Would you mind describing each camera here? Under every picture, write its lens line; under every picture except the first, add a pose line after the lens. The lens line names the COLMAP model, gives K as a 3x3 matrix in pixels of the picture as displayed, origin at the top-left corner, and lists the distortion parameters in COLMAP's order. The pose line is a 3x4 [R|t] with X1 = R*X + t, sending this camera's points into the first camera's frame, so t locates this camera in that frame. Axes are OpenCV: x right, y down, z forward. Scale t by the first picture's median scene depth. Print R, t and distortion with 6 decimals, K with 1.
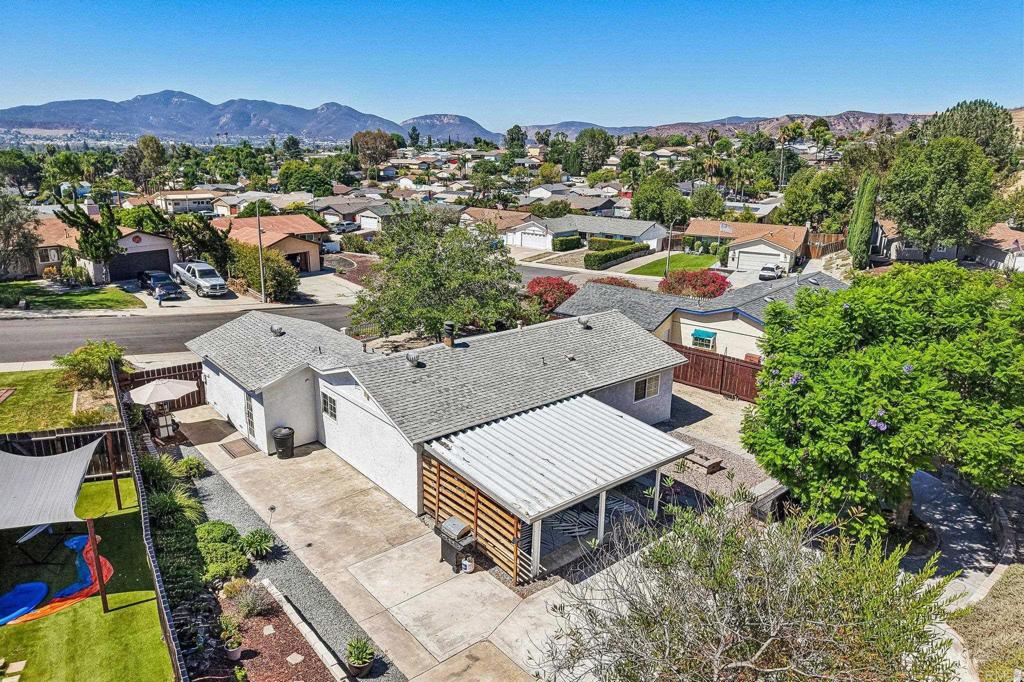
lens RADIAL K [[684.5, 0, 510.1], [0, 684.5, 340.1], [0, 0, 1]] dist [0.031751, -0.032296]
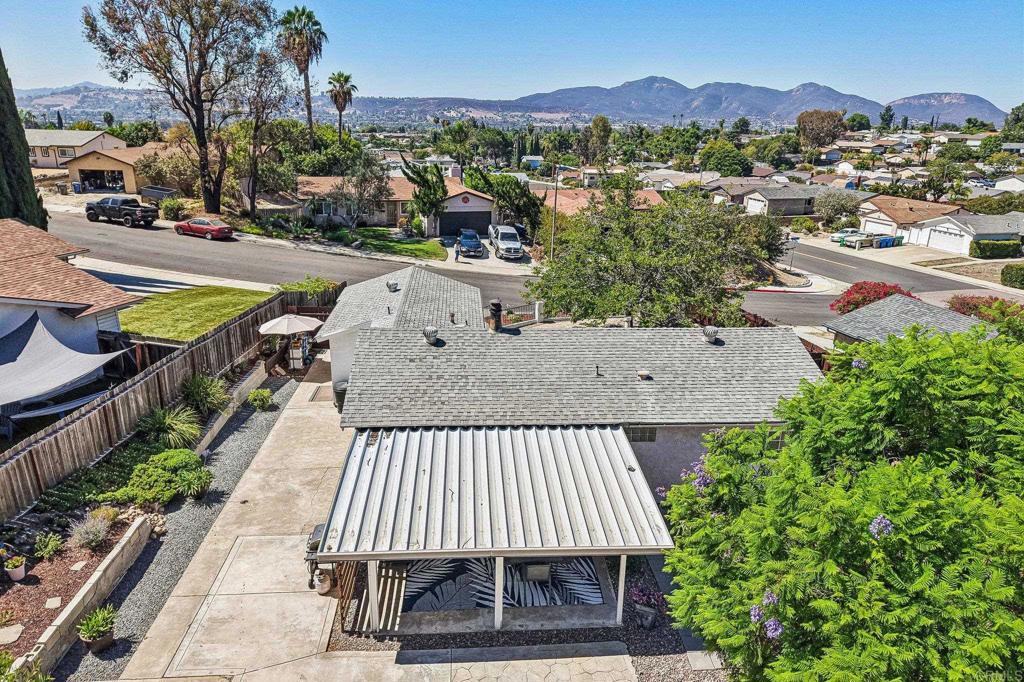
lens RADIAL K [[684.5, 0, 510.1], [0, 684.5, 340.1], [0, 0, 1]] dist [0.031751, -0.032296]
pose [[0.811721, 0.179136, -0.555896, 0.086957], [-0.166272, 0.983294, 0.074073, -0.009670], [0.559878, 0.032304, 0.827945, 0.071009]]
